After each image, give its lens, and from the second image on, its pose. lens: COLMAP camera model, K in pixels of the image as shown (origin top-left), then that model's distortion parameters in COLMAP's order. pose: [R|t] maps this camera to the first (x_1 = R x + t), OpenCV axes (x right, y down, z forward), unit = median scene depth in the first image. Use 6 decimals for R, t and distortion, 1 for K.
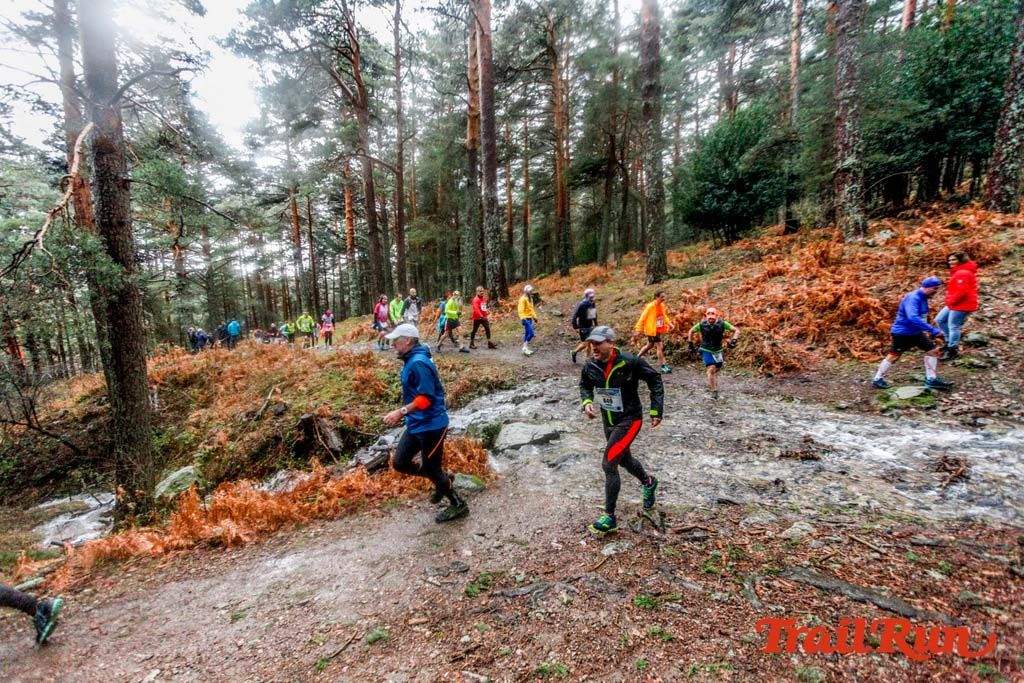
lens RADIAL K [[493.6, 0, 501.6], [0, 493.6, 344.6], [0, 0, 1]] dist [-0.041567, 0.028399]
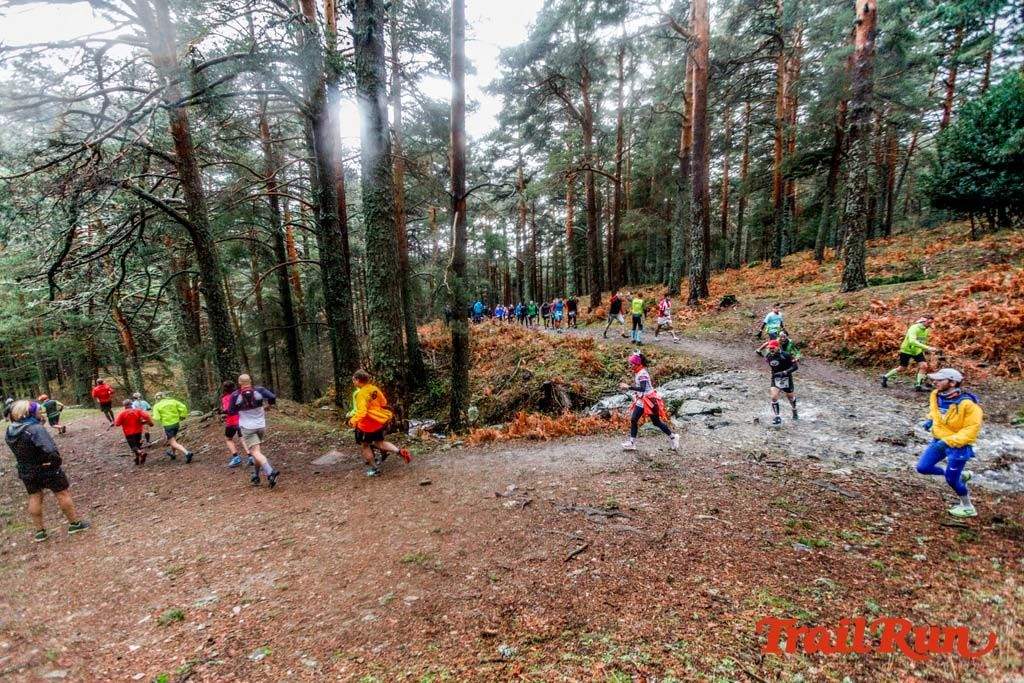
lens RADIAL K [[493.6, 0, 502.4], [0, 493.6, 344.7], [0, 0, 1]] dist [-0.041567, 0.028399]
pose [[0.917917, 0.066260, -0.391200, 0.039569], [-0.045106, 0.996992, 0.063029, -0.045366], [0.394200, -0.040210, 0.918145, -0.350756]]
